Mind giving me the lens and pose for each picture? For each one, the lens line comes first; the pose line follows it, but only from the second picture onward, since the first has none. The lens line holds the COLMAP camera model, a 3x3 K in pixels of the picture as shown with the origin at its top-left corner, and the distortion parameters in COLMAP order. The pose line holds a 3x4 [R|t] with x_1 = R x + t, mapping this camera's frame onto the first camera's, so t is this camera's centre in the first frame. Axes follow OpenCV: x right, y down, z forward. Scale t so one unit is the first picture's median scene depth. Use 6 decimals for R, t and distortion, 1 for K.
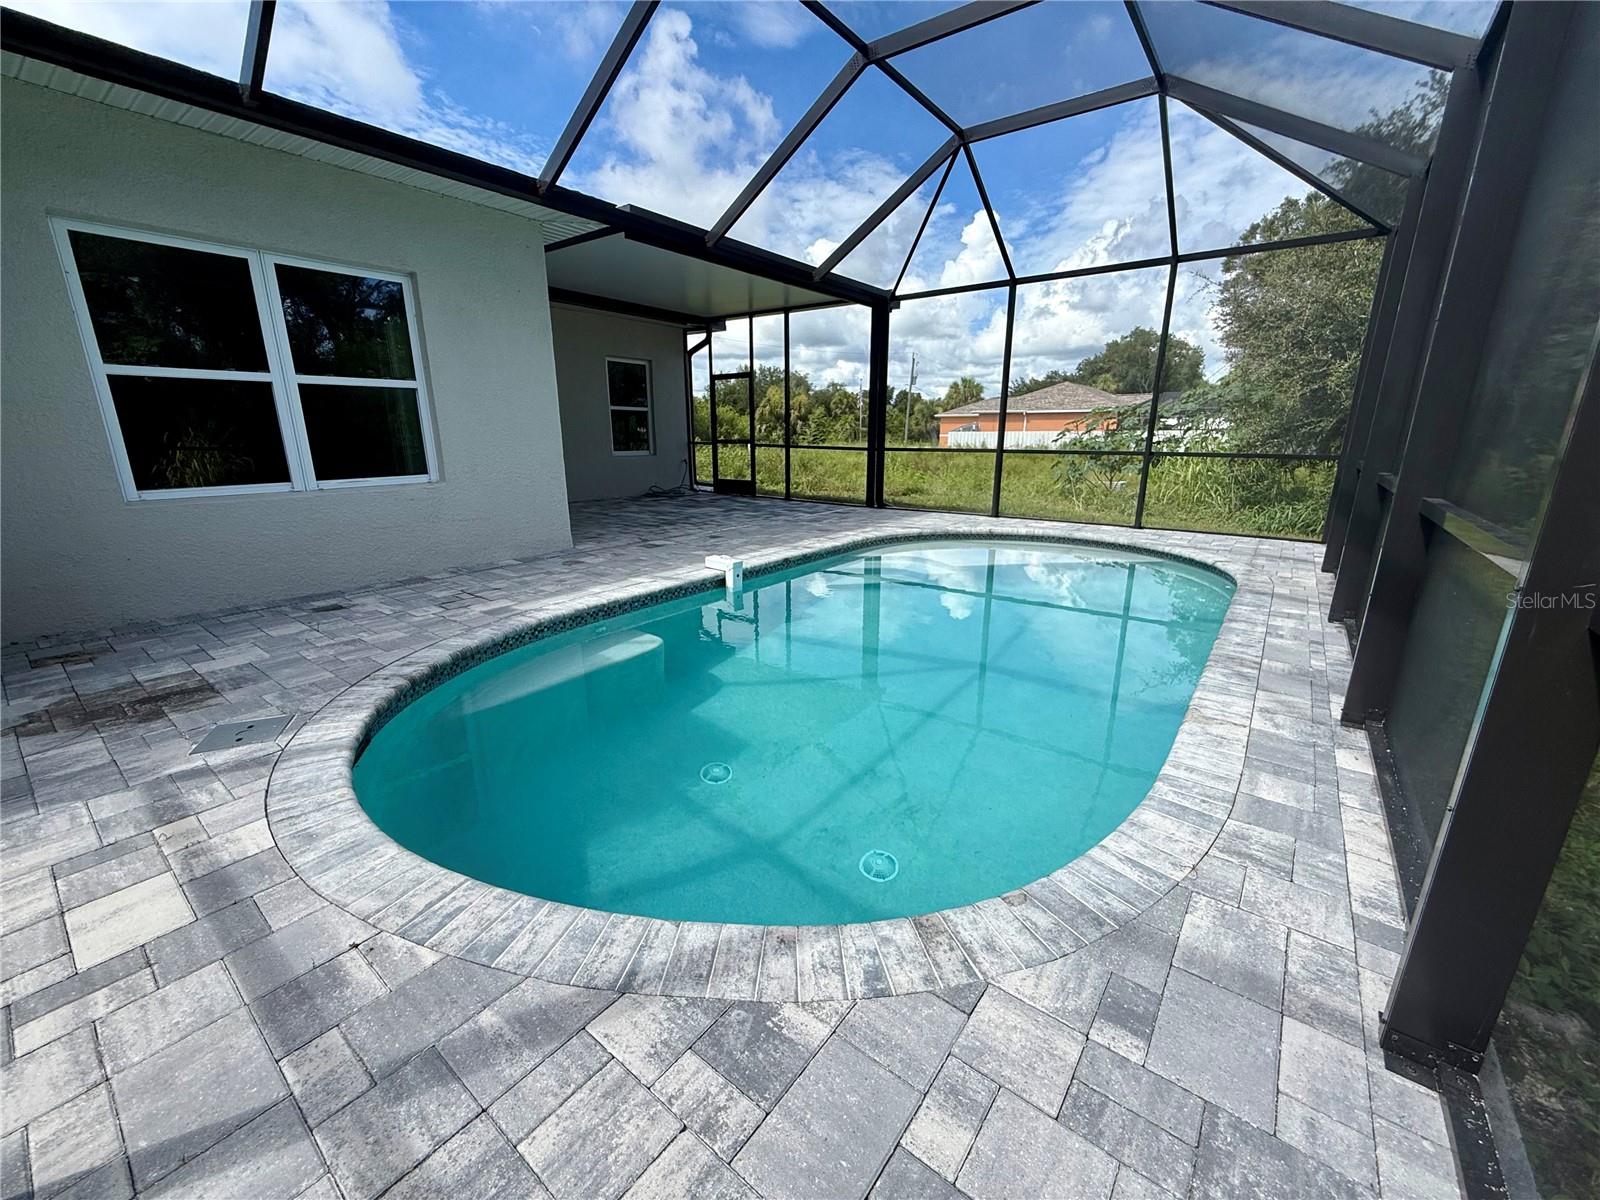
lens RADIAL K [[641.7, 0, 790.0], [0, 641.7, 604.3], [0, 0, 1]] dist [0.001732, -0.000151]
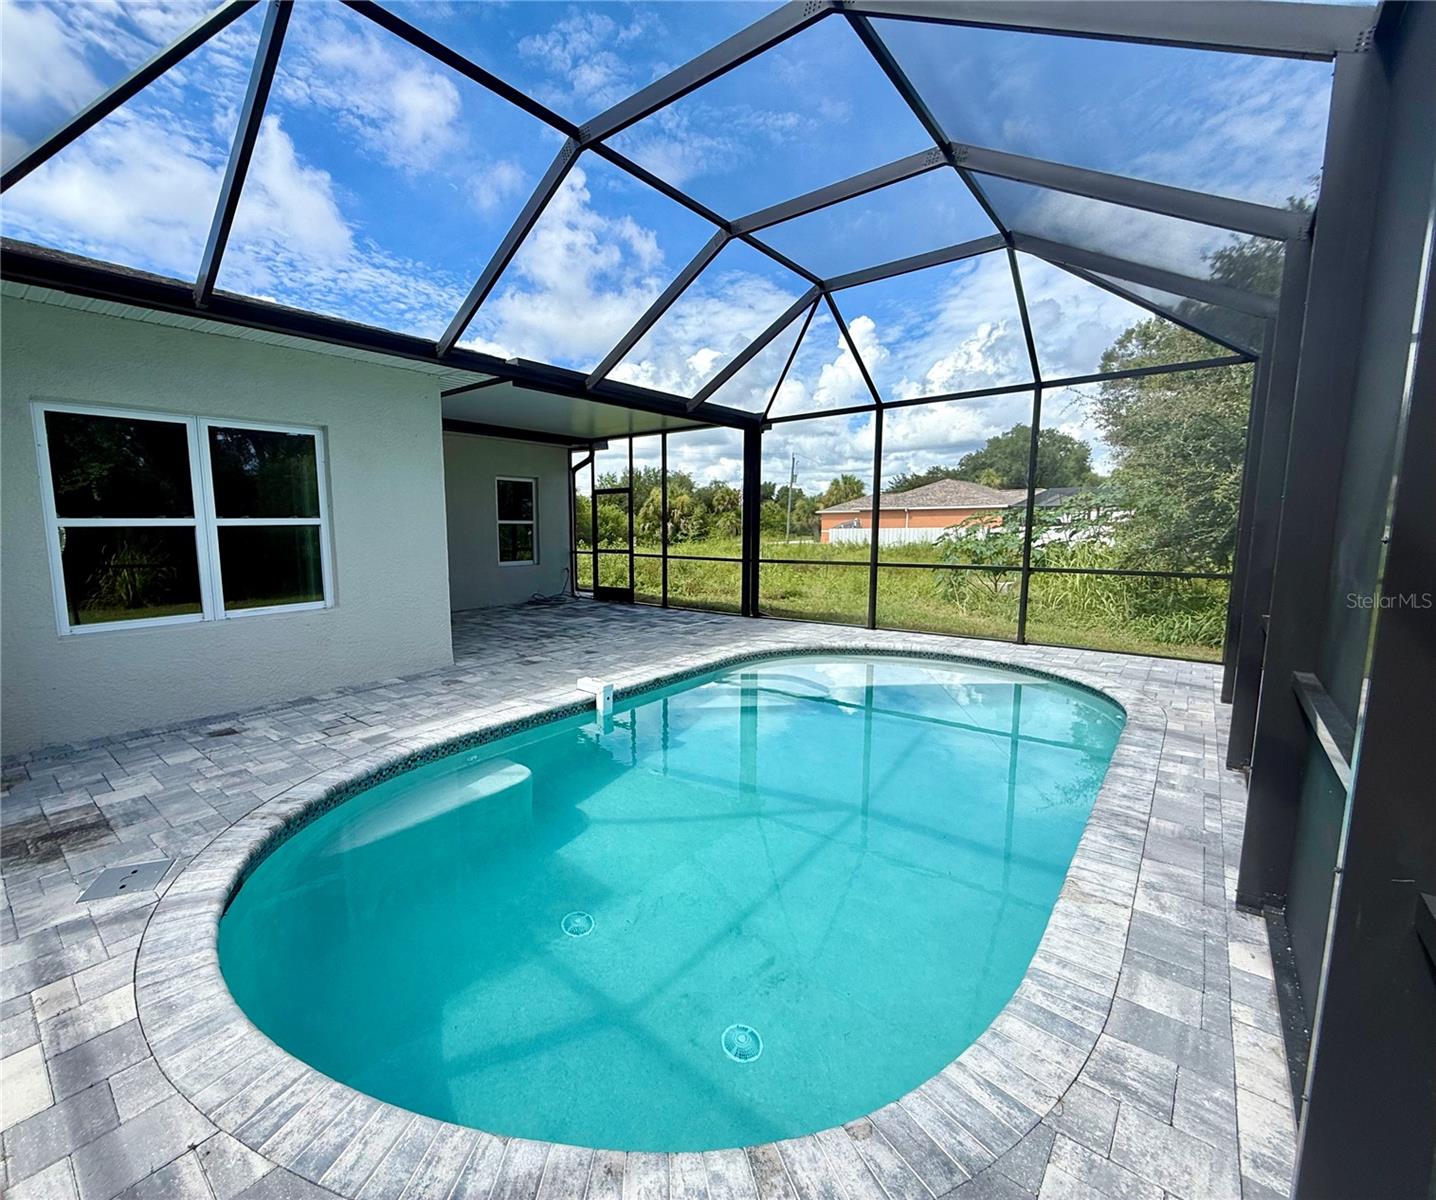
lens RADIAL K [[638.3, 0, 624.2], [0, 638.3, 603.5], [0, 0, 1]] dist [0.002464, -0.000436]
pose [[0.996889, 0.000174, -0.078820, 0.031976], [-0.011220, 0.990128, -0.139717, -0.070576], [0.078018, 0.140167, 0.987049, -0.026639]]
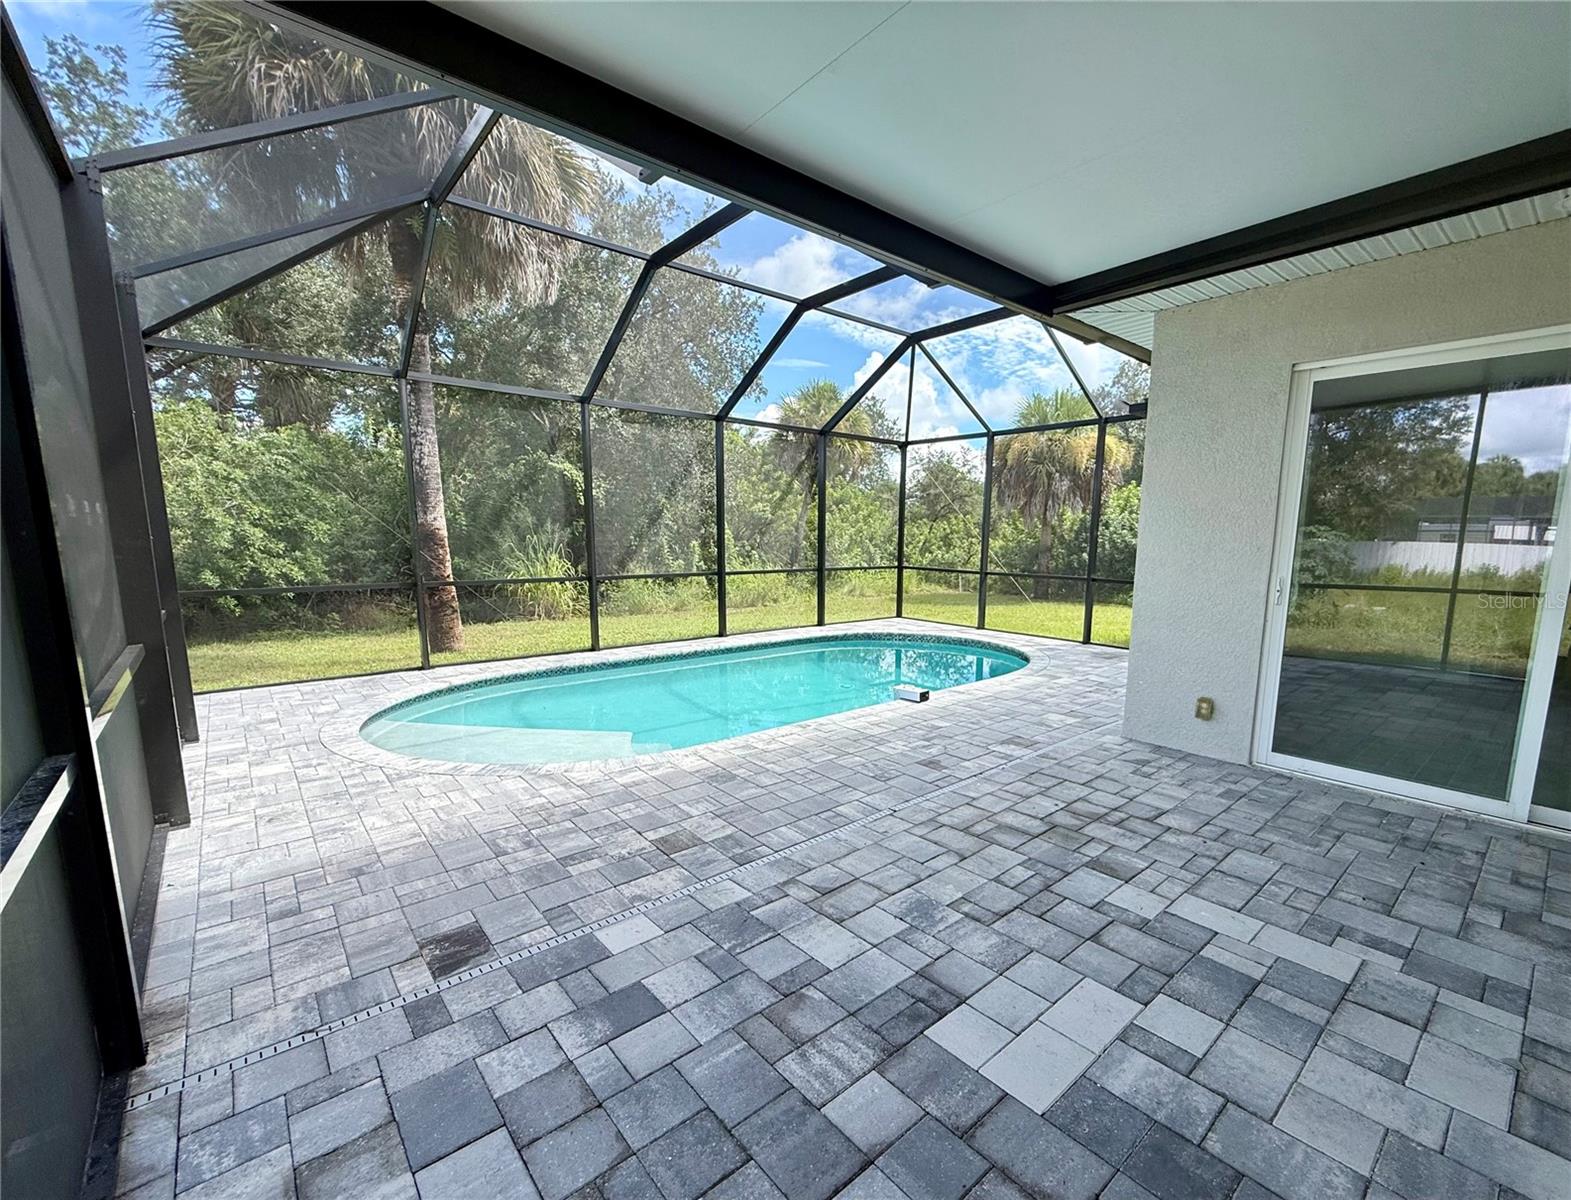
lens RADIAL K [[682.1, 0, 853.6], [0, 682.1, 644.8], [0, 0, 1]] dist [0.000133, -0.000349]
pose [[-0.984401, -0.038617, 0.171651, -0.271306], [0.035440, 0.912096, 0.408441, -0.811747], [-0.172335, 0.408153, -0.896500, 2.707418]]
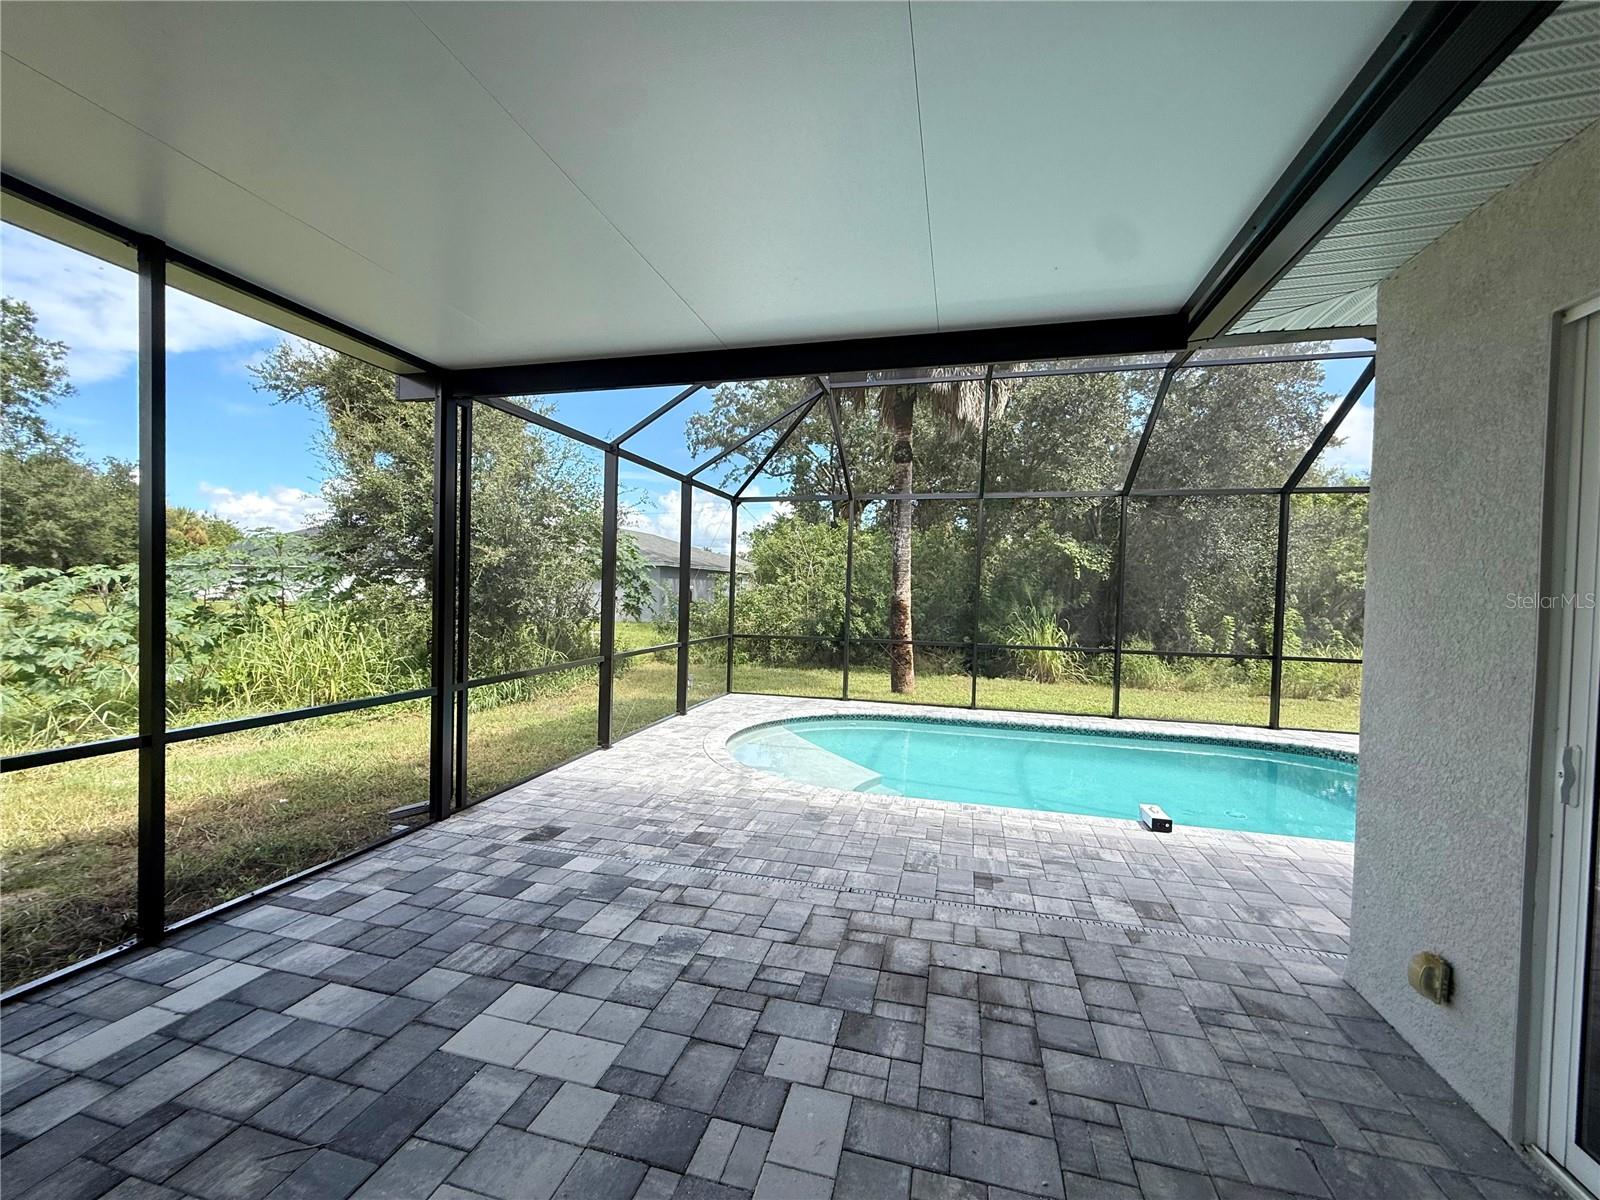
lens RADIAL K [[641.7, 0, 794.2], [0, 641.7, 602.0], [0, 0, 1]] dist [0.001732, -0.000151]
pose [[-0.381733, -0.028211, 0.923842, -0.935779], [0.216959, 0.968871, 0.119234, -0.729581], [-0.898448, 0.245952, -0.363730, 2.255278]]
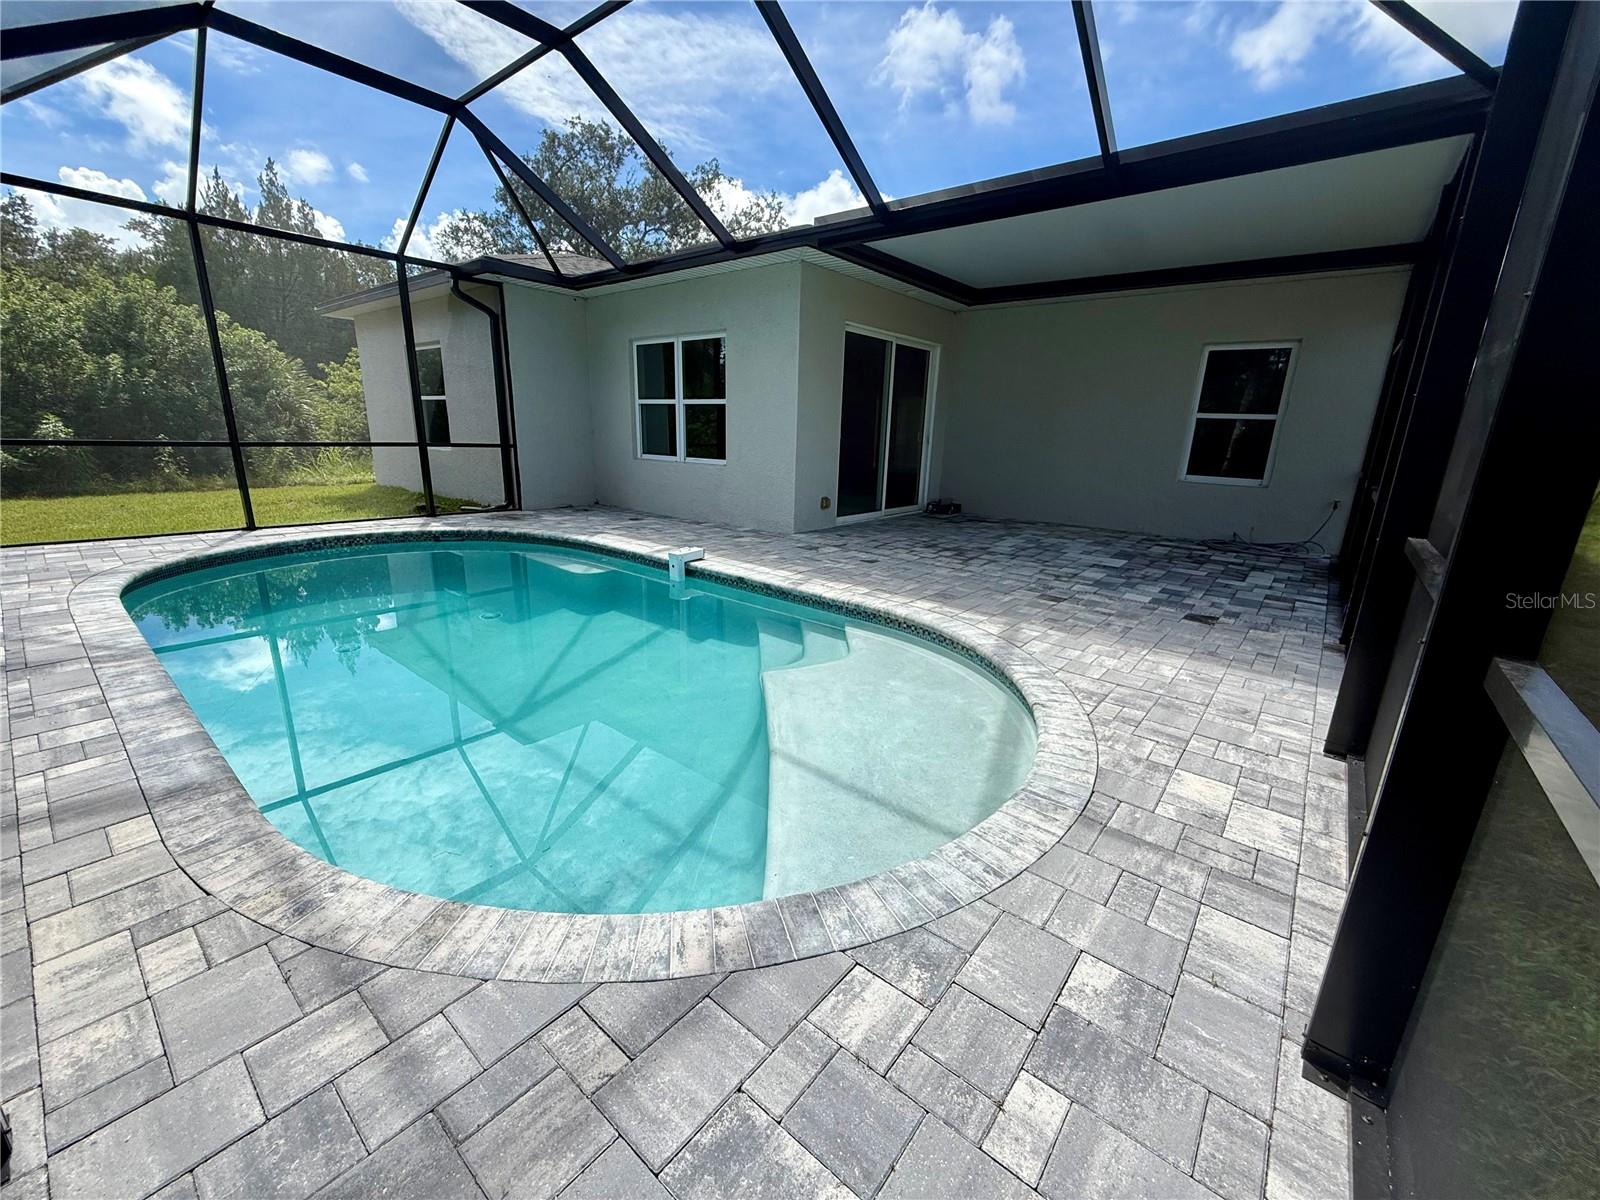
lens RADIAL K [[641.7, 0, 802.6], [0, 641.7, 599.5], [0, 0, 1]] dist [0.001732, -0.000151]
pose [[-0.032836, 0.258535, -0.965444, 1.303417], [-0.289981, 0.921949, 0.256751, -0.449122], [0.956469, 0.288391, 0.044697, 1.584141]]
